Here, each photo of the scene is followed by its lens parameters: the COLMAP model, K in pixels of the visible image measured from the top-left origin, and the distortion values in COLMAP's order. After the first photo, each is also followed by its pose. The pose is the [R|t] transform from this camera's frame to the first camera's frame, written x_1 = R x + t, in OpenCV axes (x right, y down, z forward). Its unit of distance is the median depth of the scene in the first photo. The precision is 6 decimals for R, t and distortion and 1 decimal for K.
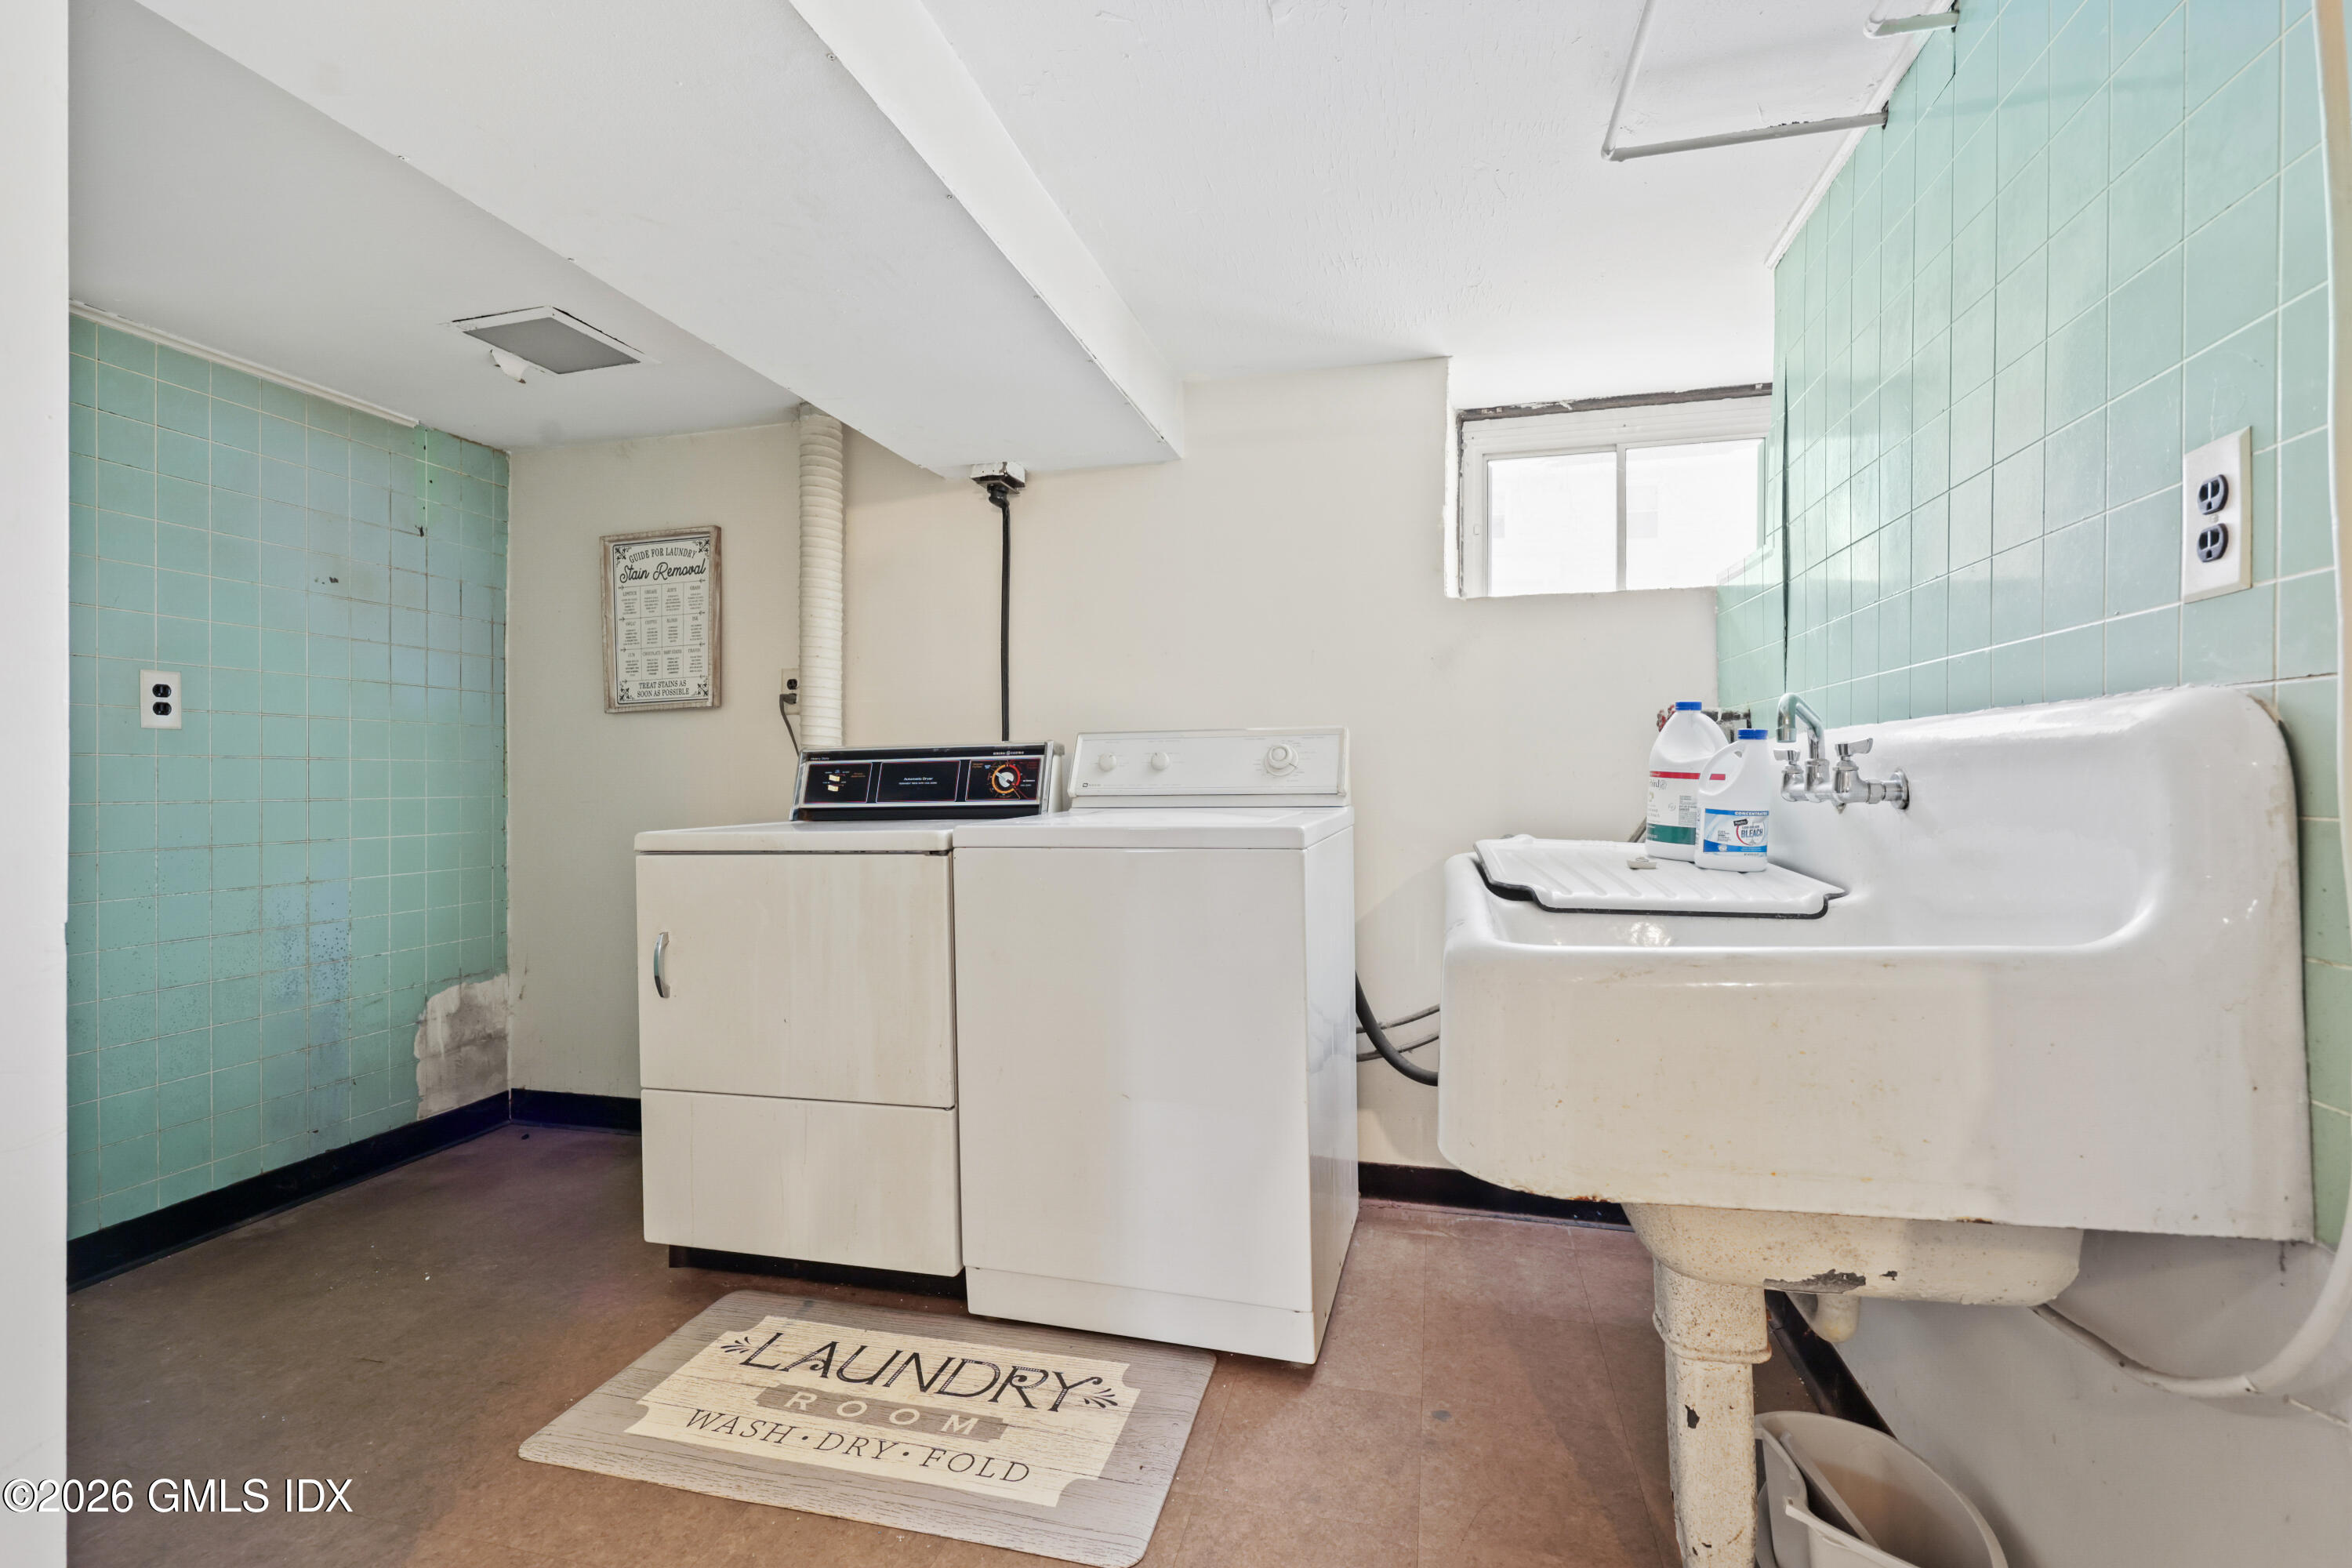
lens RADIAL K [[1044.4, 0, 1170.8], [0, 1044.4, 776.7], [0, 0, 1]] dist [0.000089, -0.000048]
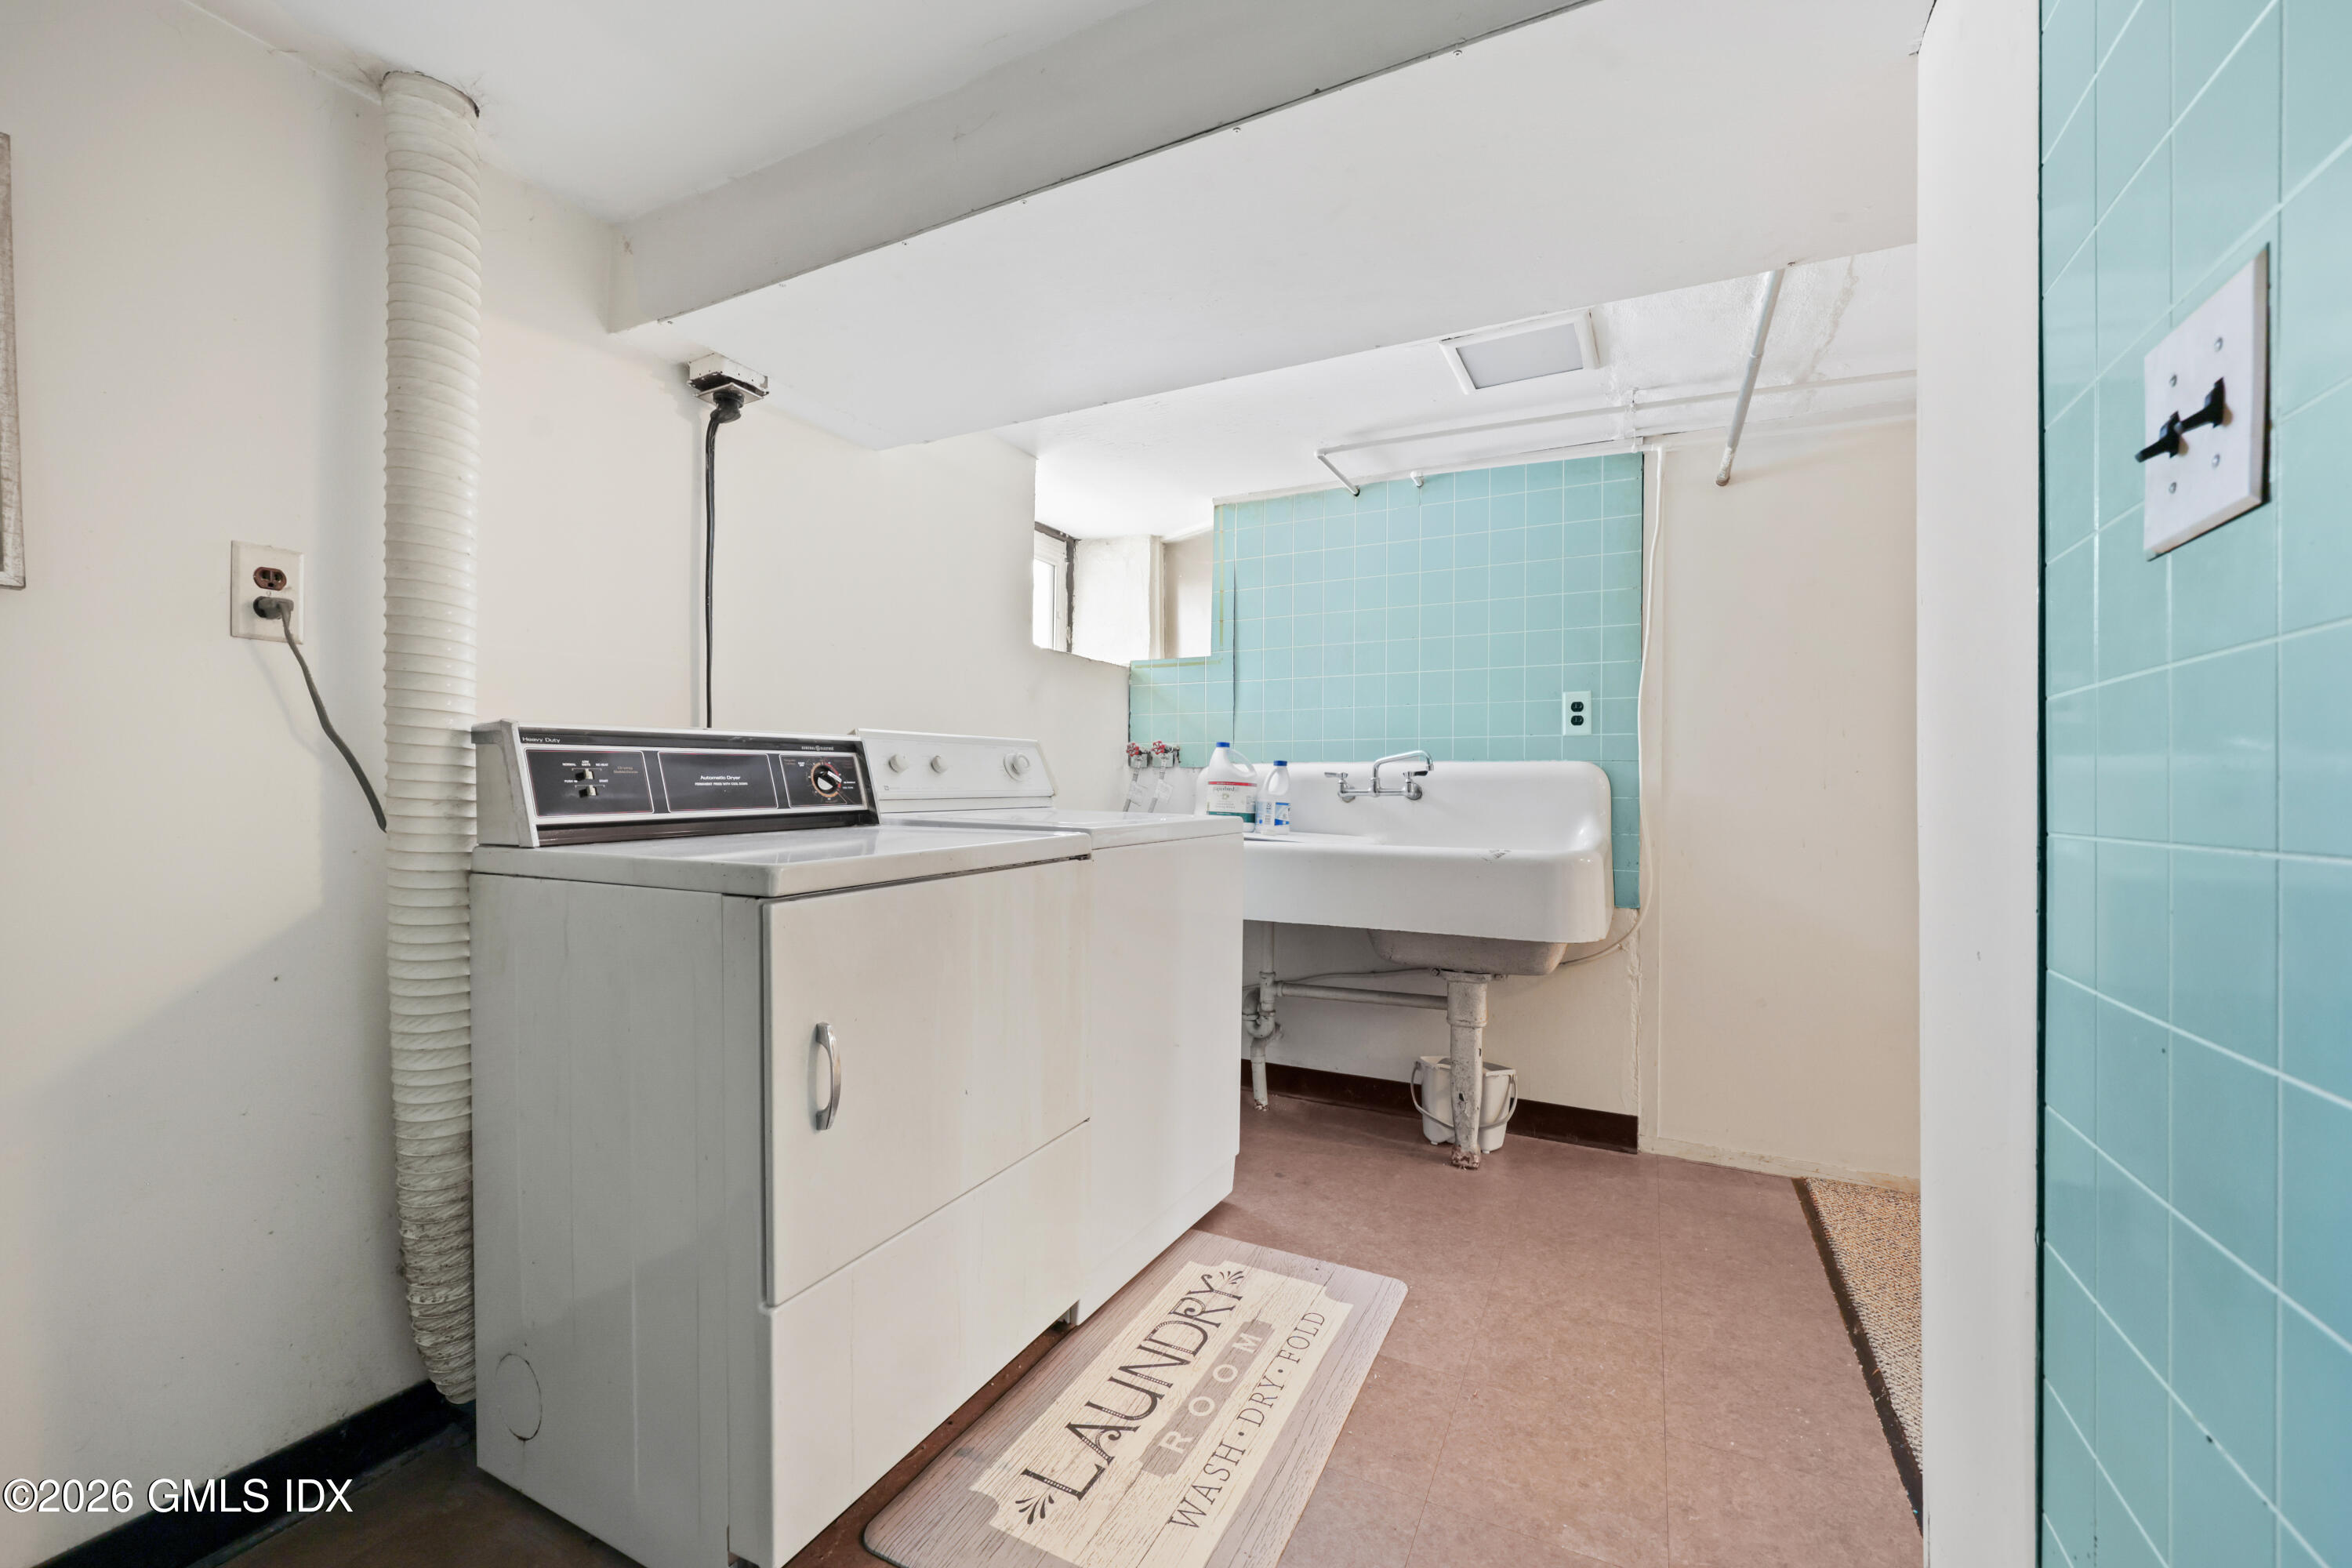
lens RADIAL K [[961.5, 0, 1176.0], [0, 961.5, 784.0], [0, 0, 1]] dist [0.002090, -0.000007]
pose [[0.199839, 0.010433, 0.979773, -1.184702], [-0.005600, 0.999939, -0.009505, 0.015557], [-0.979813, -0.003587, 0.199885, 0.815399]]
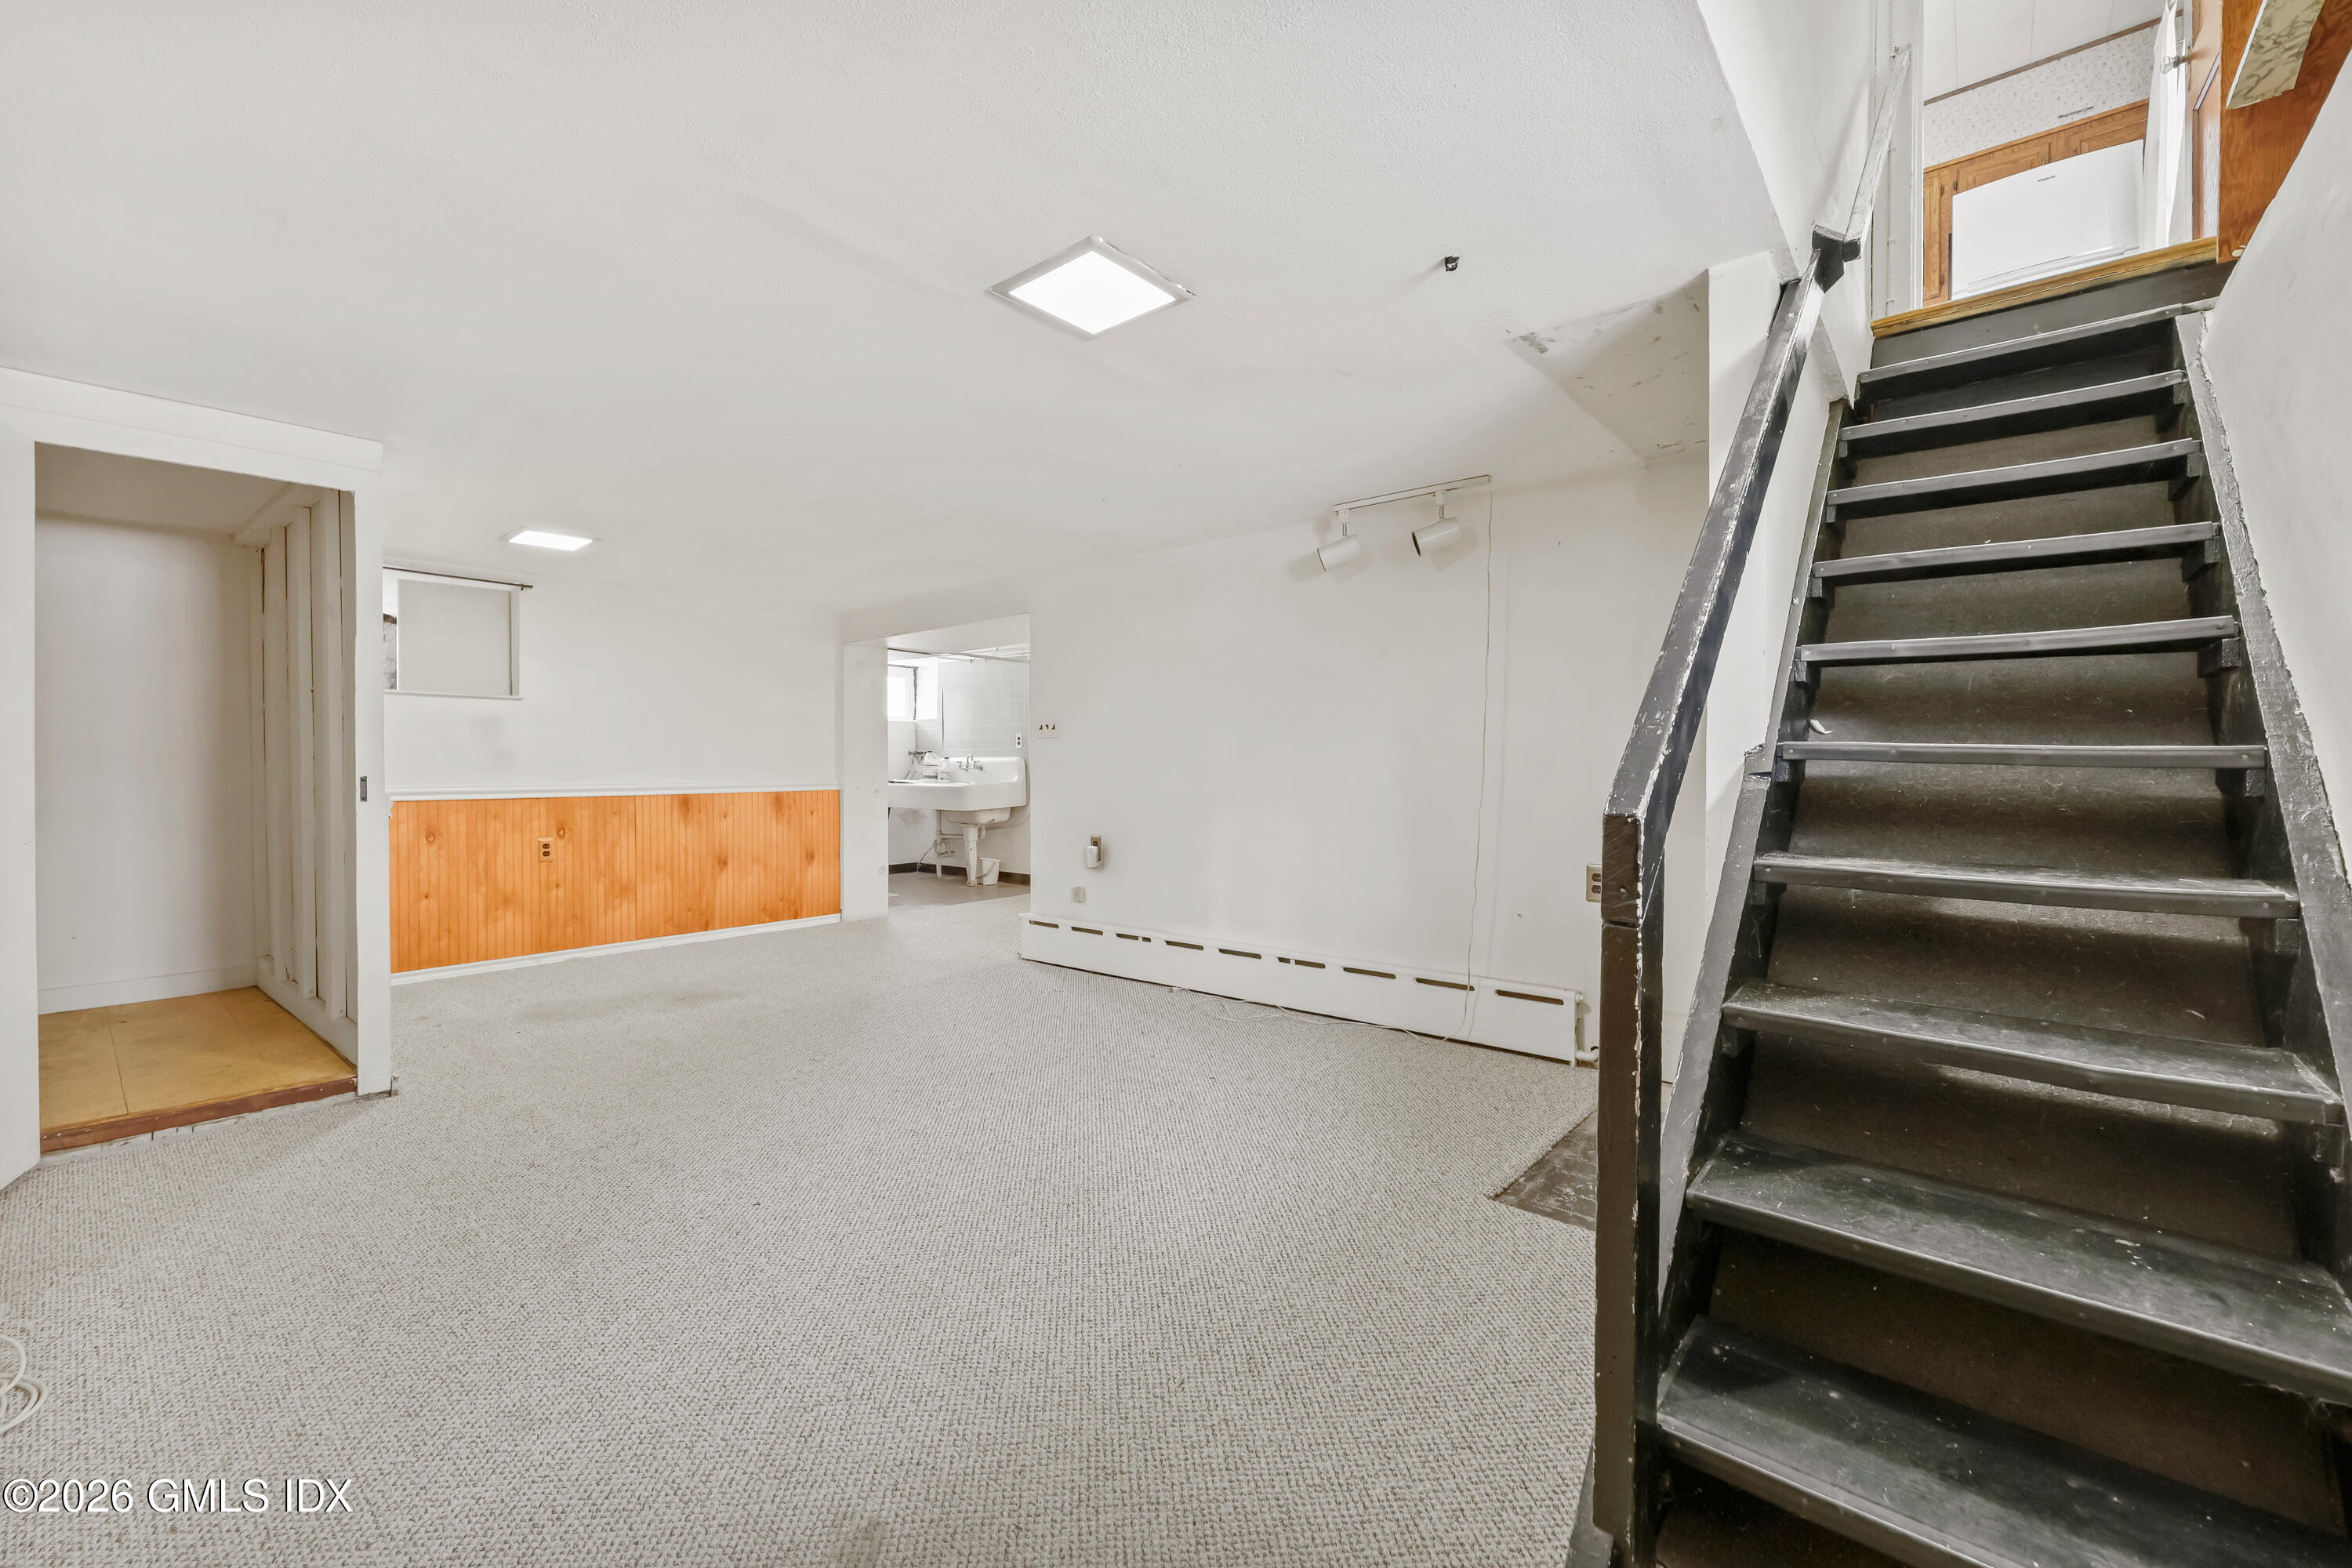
lens RADIAL K [[961.5, 0, 1176.0], [0, 961.5, 784.0], [0, 0, 1]] dist [0.002090, -0.000007]
pose [[0.429020, -0.008411, 0.903256, -3.536571], [-0.001635, 0.999948, 0.010088, 0.045914], [-0.903293, -0.005805, 0.428984, -2.403352]]
